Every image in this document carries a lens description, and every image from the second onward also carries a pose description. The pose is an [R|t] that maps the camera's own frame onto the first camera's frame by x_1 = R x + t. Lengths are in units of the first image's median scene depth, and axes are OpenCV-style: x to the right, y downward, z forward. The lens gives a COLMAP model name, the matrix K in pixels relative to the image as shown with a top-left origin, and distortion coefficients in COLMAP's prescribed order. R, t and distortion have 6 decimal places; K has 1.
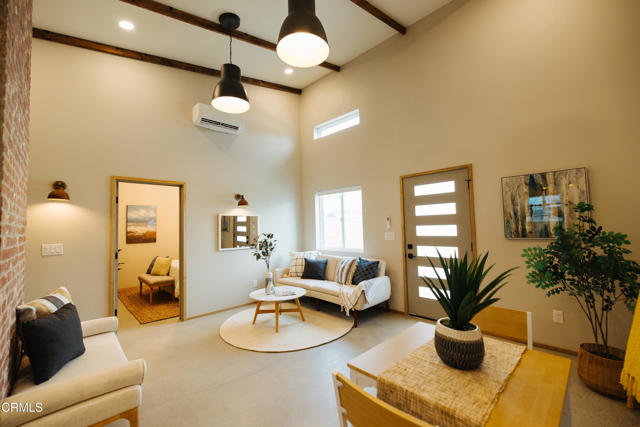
lens RADIAL K [[269.9, 0, 320.6], [0, 269.9, 213.6], [0, 0, 1]] dist [-0.000674, 0.000360]
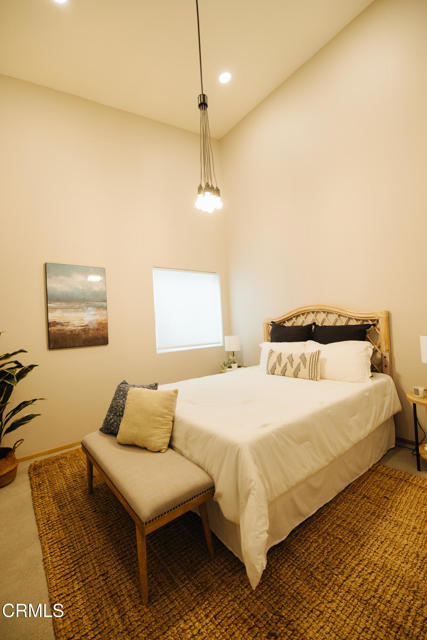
lens RADIAL K [[269.9, 0, 212.8], [0, 269.9, 319.9], [0, 0, 1]] dist [-0.000674, 0.000360]
pose [[0.996675, -0.021455, -0.078602, -0.408052], [0.024230, 0.999110, 0.034521, 0.053188], [0.077792, -0.036311, 0.996308, 0.572818]]
